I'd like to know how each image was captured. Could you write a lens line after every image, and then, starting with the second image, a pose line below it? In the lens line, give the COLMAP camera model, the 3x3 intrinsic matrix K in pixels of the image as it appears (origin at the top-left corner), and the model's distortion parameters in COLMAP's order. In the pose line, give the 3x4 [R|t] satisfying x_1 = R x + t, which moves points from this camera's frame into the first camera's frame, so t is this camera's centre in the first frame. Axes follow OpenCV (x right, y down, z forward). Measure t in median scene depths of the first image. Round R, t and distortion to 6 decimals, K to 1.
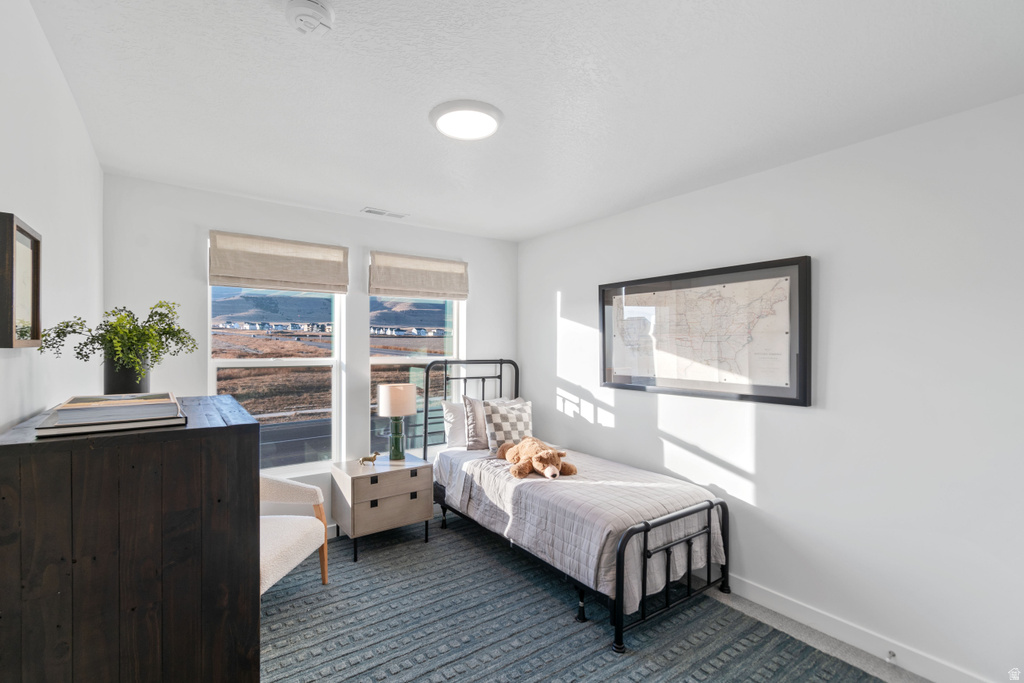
lens RADIAL K [[452.2, 0, 495.5], [0, 452.2, 342.3], [0, 0, 1]] dist [-0.000131, 0.000032]
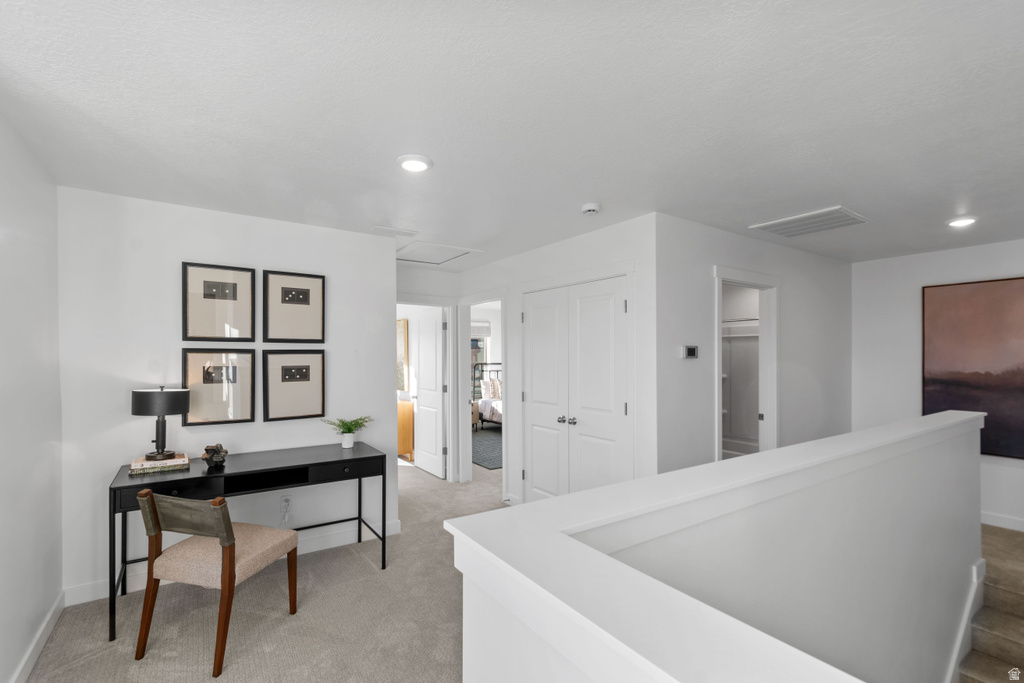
lens RADIAL K [[452.2, 0, 495.5], [0, 452.2, 342.3], [0, 0, 1]] dist [-0.000131, 0.000032]
pose [[0.999679, -0.006402, -0.024526, 0.023372], [0.005802, 0.999684, -0.024453, -0.012191], [0.024675, 0.024303, 0.999400, -1.481803]]
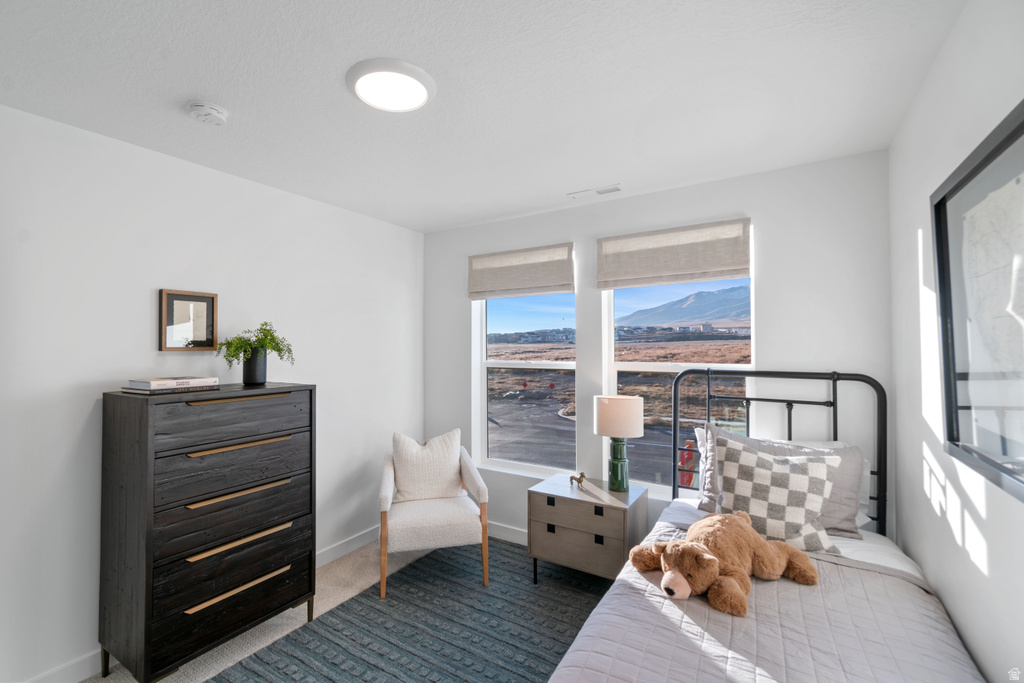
lens RADIAL K [[452.2, 0, 495.5], [0, 452.2, 342.3], [0, 0, 1]] dist [-0.000131, 0.000032]
pose [[0.379046, -0.019339, -0.925176, 0.426360], [0.010935, 0.999805, -0.016418, 0.006290], [0.925313, -0.003894, 0.379184, 0.472025]]
